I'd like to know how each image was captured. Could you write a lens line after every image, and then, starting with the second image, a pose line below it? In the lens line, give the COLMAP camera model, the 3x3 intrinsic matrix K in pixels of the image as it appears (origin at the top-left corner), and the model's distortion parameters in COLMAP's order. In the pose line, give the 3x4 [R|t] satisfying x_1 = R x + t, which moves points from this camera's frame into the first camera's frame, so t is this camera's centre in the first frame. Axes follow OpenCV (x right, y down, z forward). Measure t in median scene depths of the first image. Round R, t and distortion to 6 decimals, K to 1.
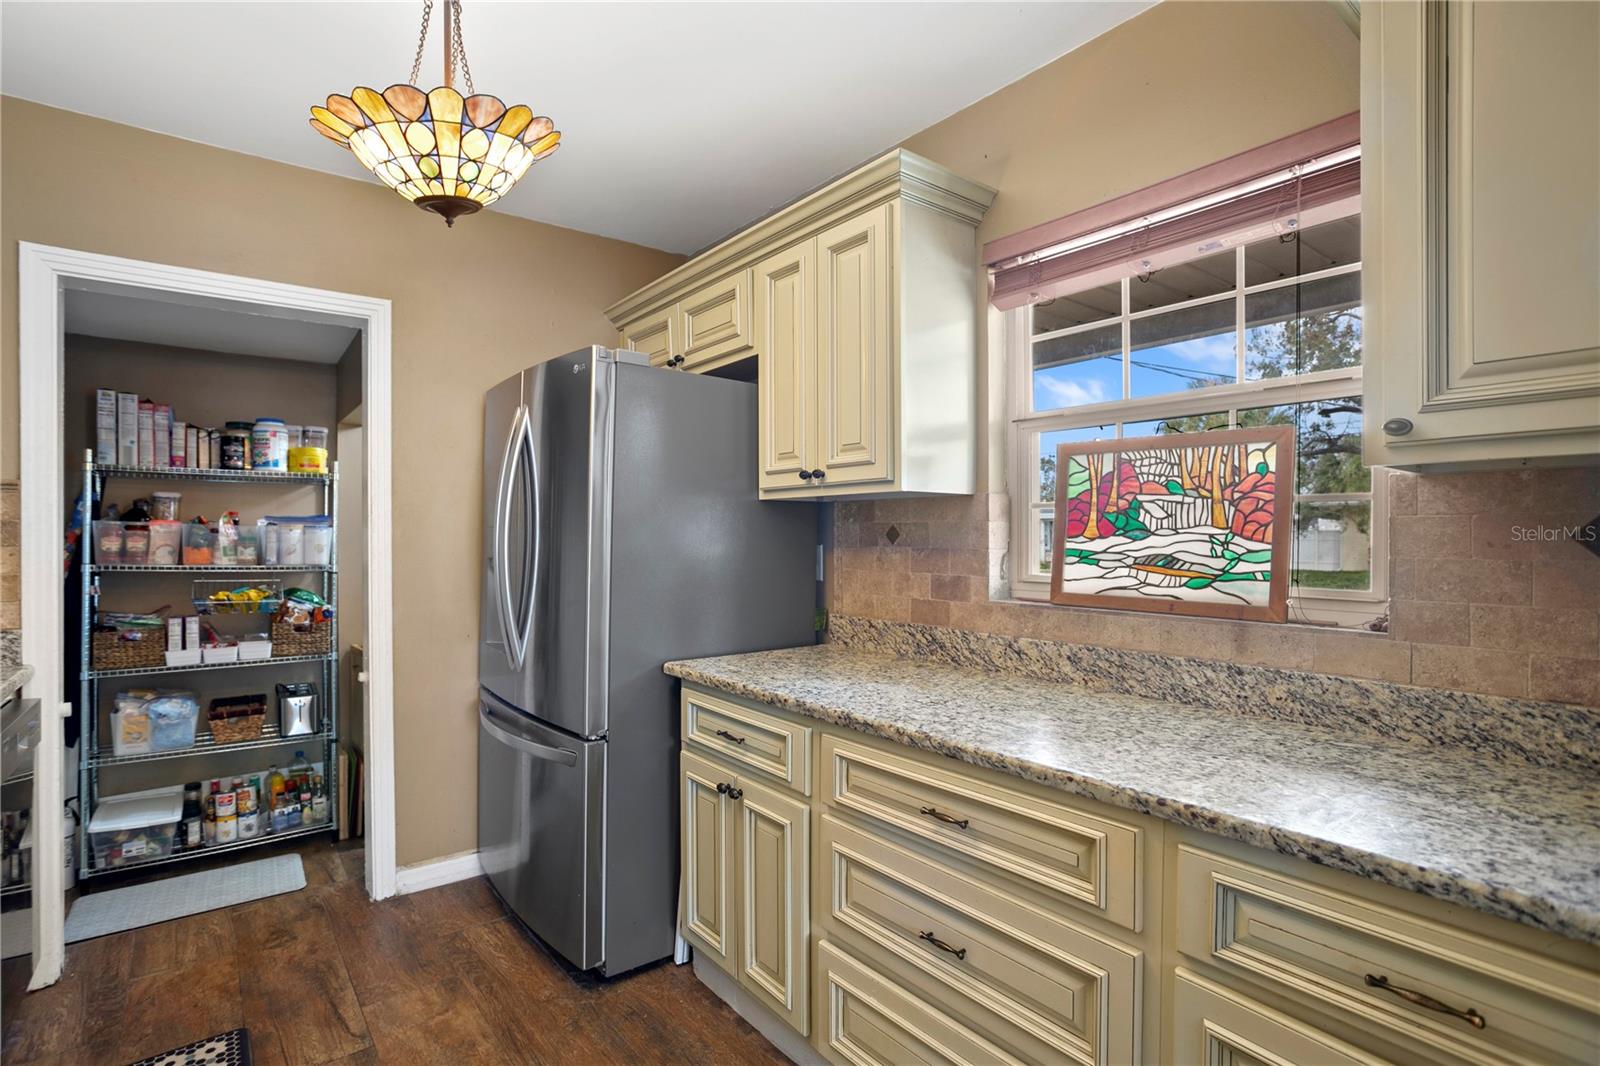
lens RADIAL K [[767.8, 0, 791.5], [0, 767.8, 534.1], [0, 0, 1]] dist [-0.032883, 0.013720]
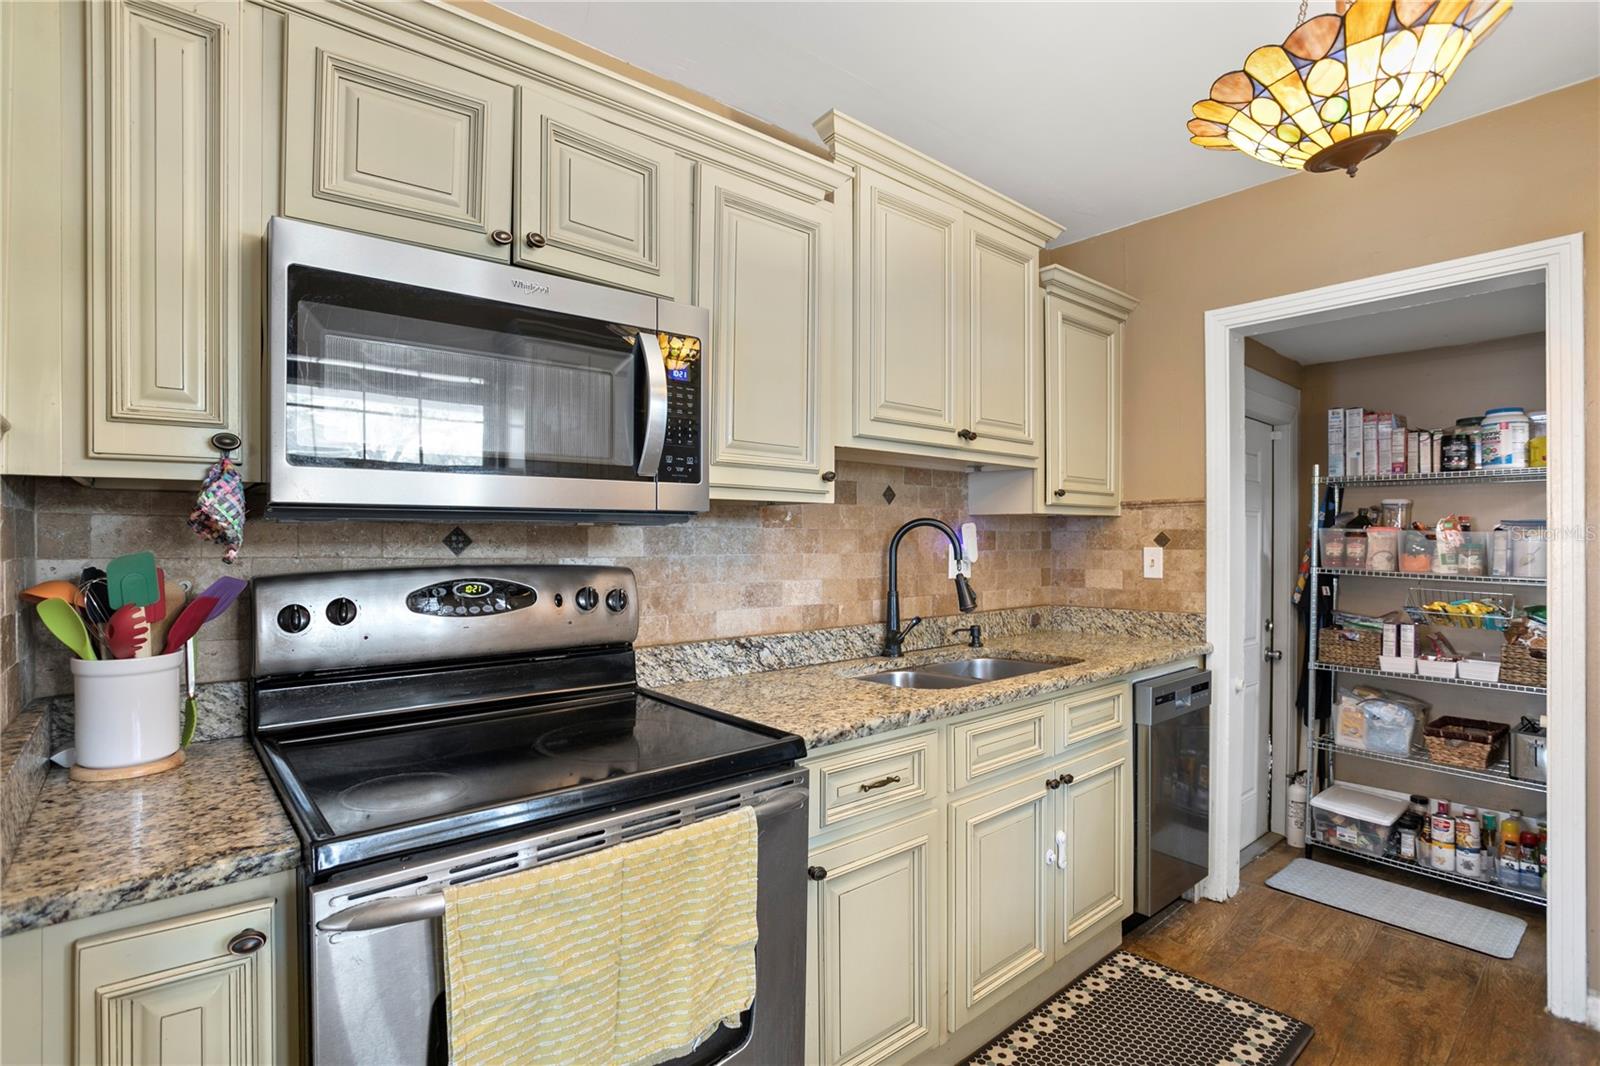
lens RADIAL K [[767.8, 0, 777.0], [0, 767.8, 537.4], [0, 0, 1]] dist [-0.032883, 0.013720]
pose [[0.039379, -0.000954, -0.999224, 0.161061], [-0.003391, 0.999994, -0.001089, -0.000183], [0.999219, 0.003431, 0.039376, 0.146573]]
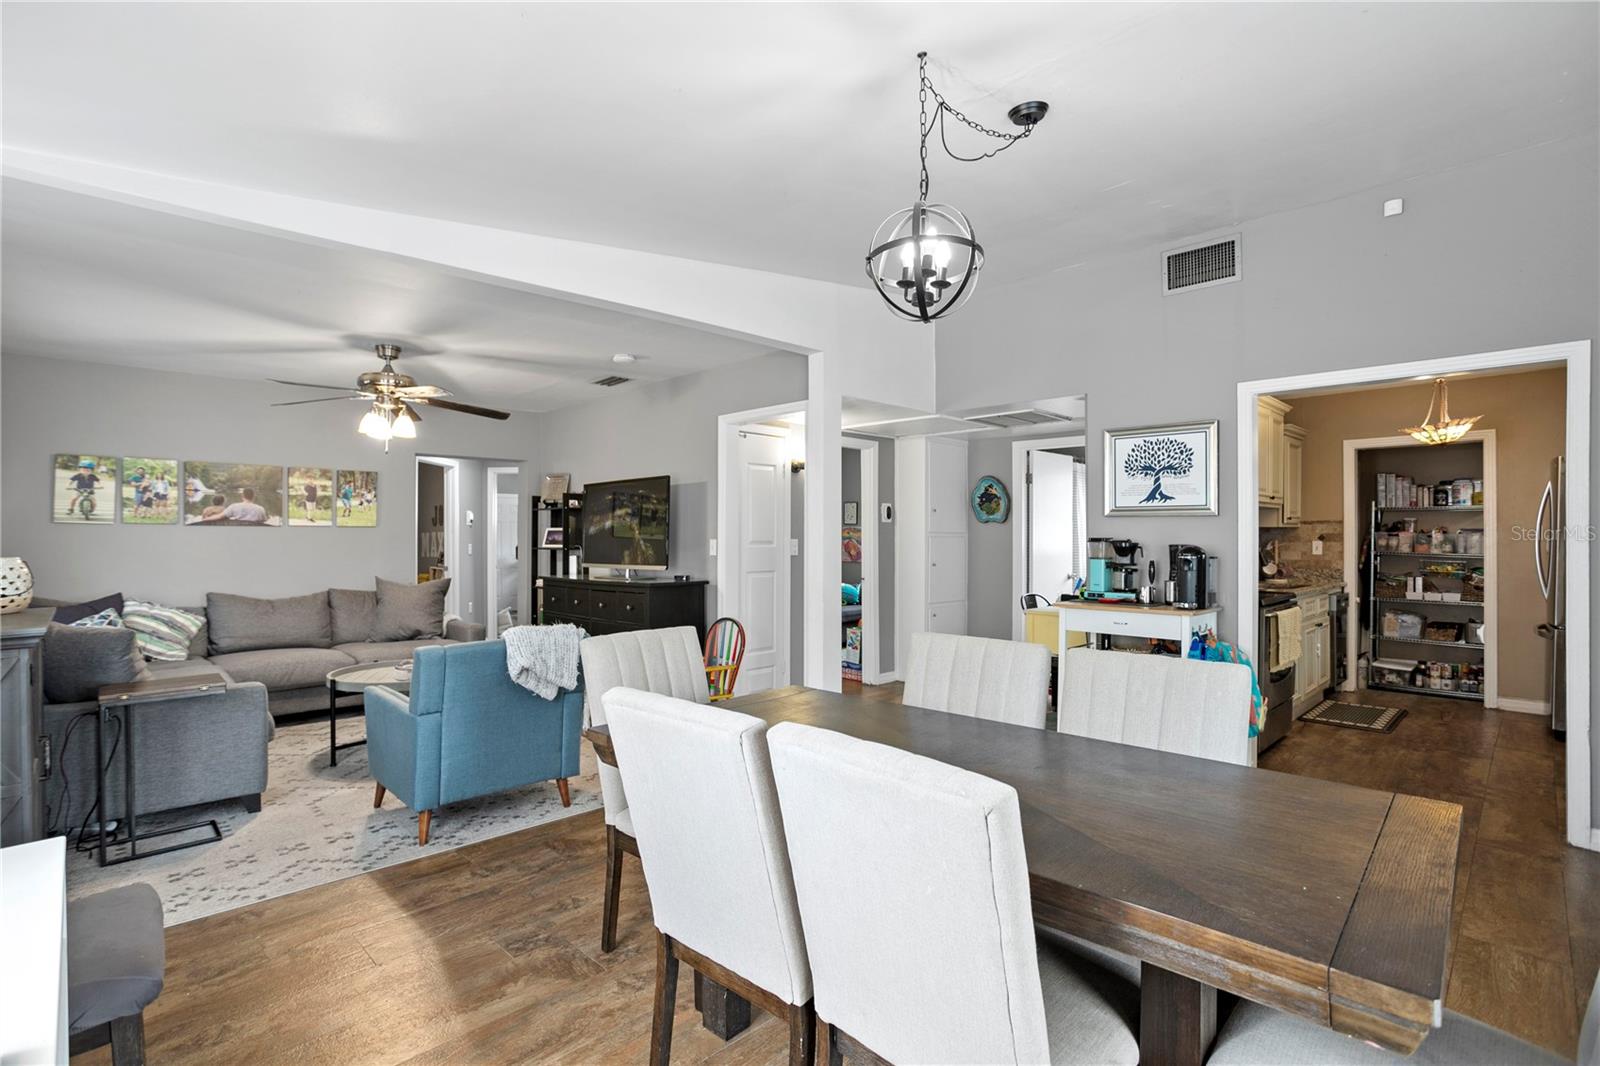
lens RADIAL K [[767.8, 0, 774.4], [0, 767.8, 536.9], [0, 0, 1]] dist [-0.032883, 0.013720]
pose [[0.097823, -0.000821, -0.995203, 1.166587], [-0.001619, 0.999998, -0.000984, 0.002076], [0.995202, 0.001708, 0.097822, -1.030137]]
